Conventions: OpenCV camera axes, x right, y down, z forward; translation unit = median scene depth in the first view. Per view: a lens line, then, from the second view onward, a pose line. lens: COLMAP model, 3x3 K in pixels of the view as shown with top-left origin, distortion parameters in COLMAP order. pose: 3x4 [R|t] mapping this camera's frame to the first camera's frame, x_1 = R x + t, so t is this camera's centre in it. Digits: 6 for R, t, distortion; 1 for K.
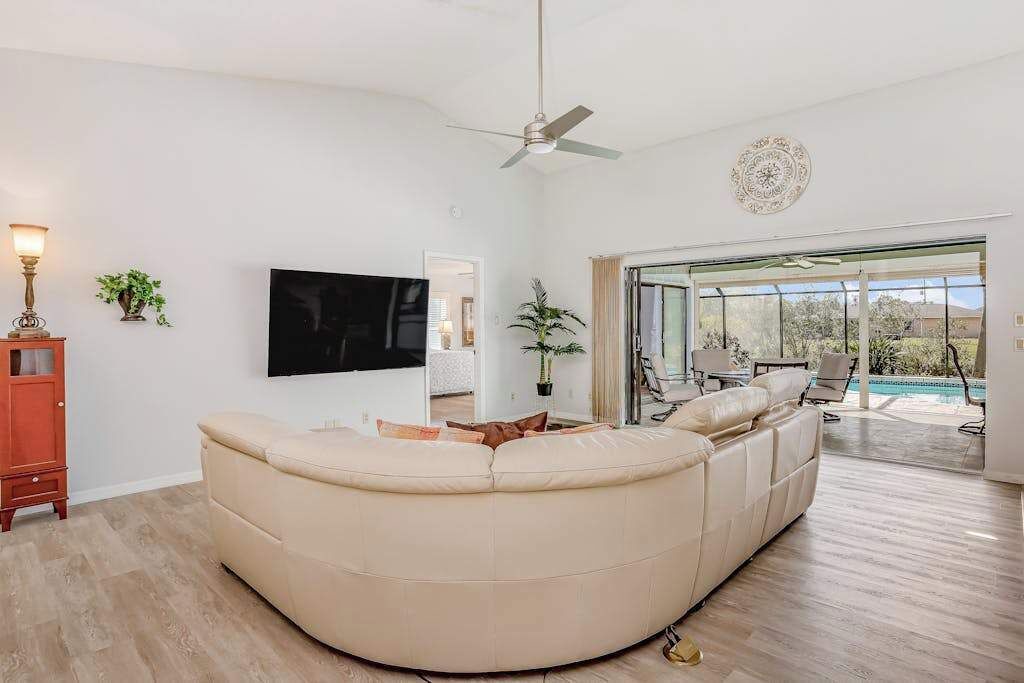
lens RADIAL K [[548.0, 0, 528.7], [0, 548.0, 326.3], [0, 0, 1]] dist [-0.035400, 0.001148]
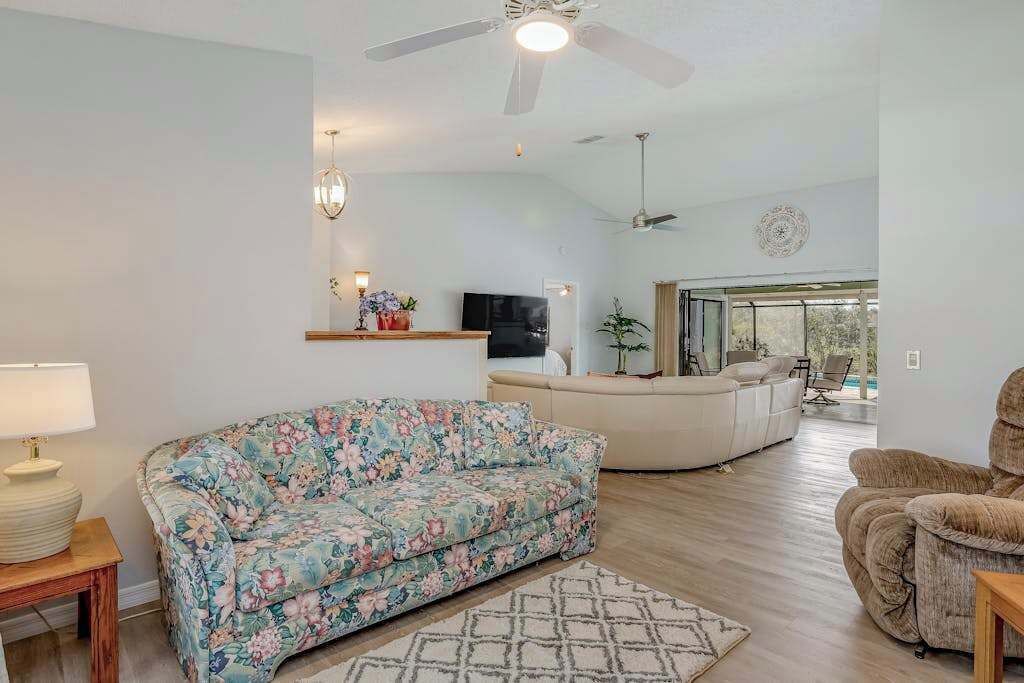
lens RADIAL K [[548.0, 0, 528.7], [0, 548.0, 326.3], [0, 0, 1]] dist [-0.035400, 0.001148]
pose [[0.998442, 0.013096, -0.054237, -0.136444], [-0.013514, 0.999882, -0.007345, 0.001524], [0.054134, 0.008067, 0.998501, -0.431570]]
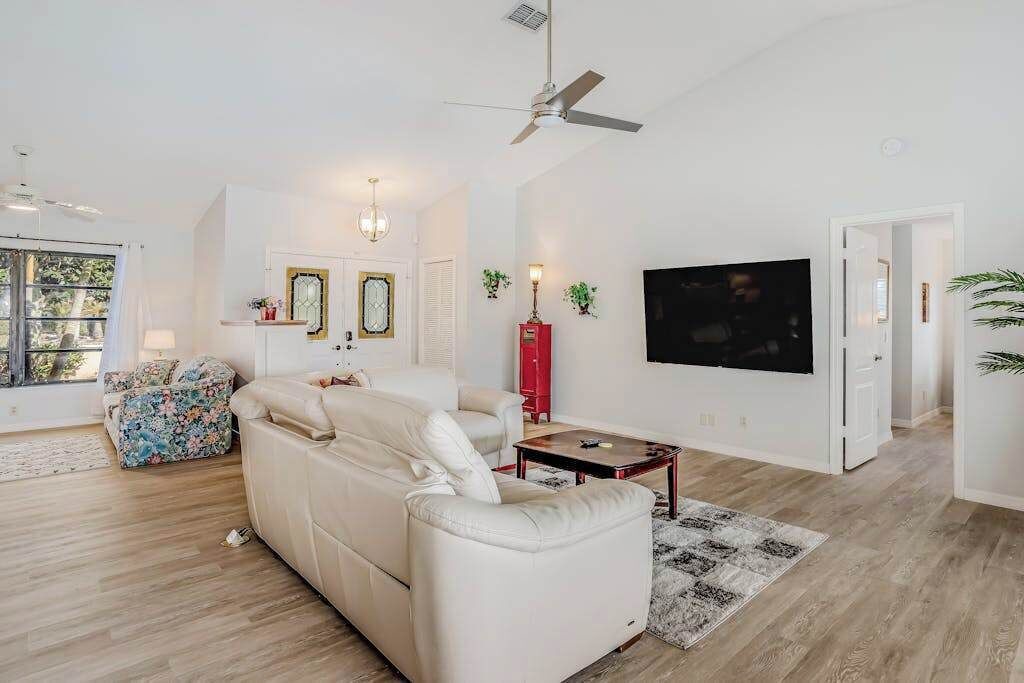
lens RADIAL K [[548.0, 0, 528.7], [0, 548.0, 326.3], [0, 0, 1]] dist [-0.035400, 0.001148]
pose [[-0.080150, 0.021580, -0.996549, 0.512129], [-0.003946, 0.999751, 0.021967, -0.006574], [0.996775, 0.005693, -0.080045, 0.583382]]
